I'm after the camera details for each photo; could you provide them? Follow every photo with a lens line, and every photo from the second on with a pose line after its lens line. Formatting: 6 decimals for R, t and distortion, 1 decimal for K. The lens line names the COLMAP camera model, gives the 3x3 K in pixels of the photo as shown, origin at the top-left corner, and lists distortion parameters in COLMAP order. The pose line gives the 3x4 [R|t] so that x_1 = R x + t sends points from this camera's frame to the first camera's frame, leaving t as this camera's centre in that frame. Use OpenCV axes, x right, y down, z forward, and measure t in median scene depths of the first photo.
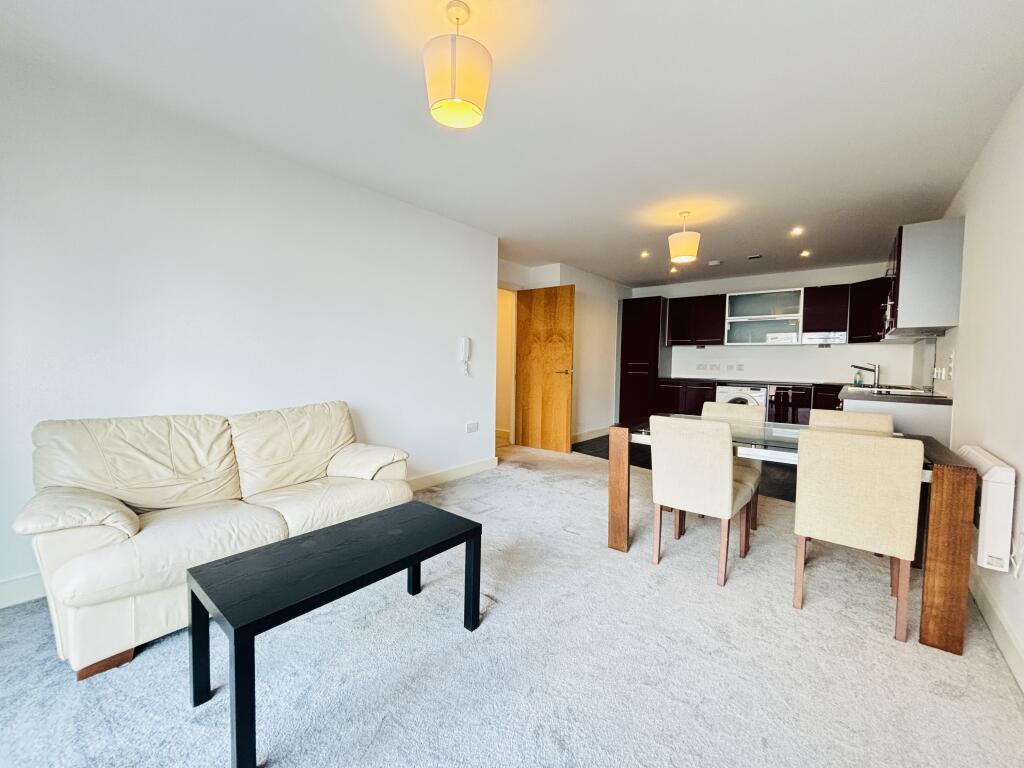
lens RADIAL K [[415.3, 0, 515.8], [0, 415.3, 381.9], [0, 0, 1]] dist [-0.000255, -0.000223]
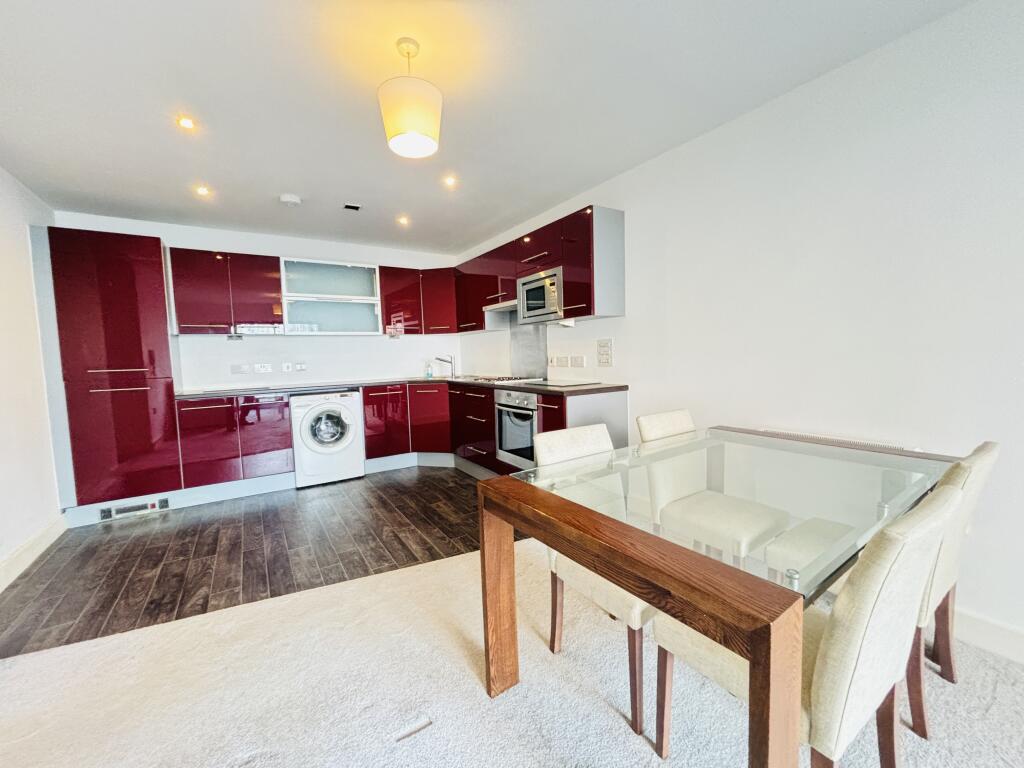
lens RADIAL K [[415.3, 0, 512.3], [0, 415.3, 385.9], [0, 0, 1]] dist [-0.000255, -0.000223]
pose [[0.312287, -0.097890, 0.944931, -0.024131], [0.082109, 0.993736, 0.075810, -0.031101], [-0.946433, 0.053913, 0.318368, 0.496134]]
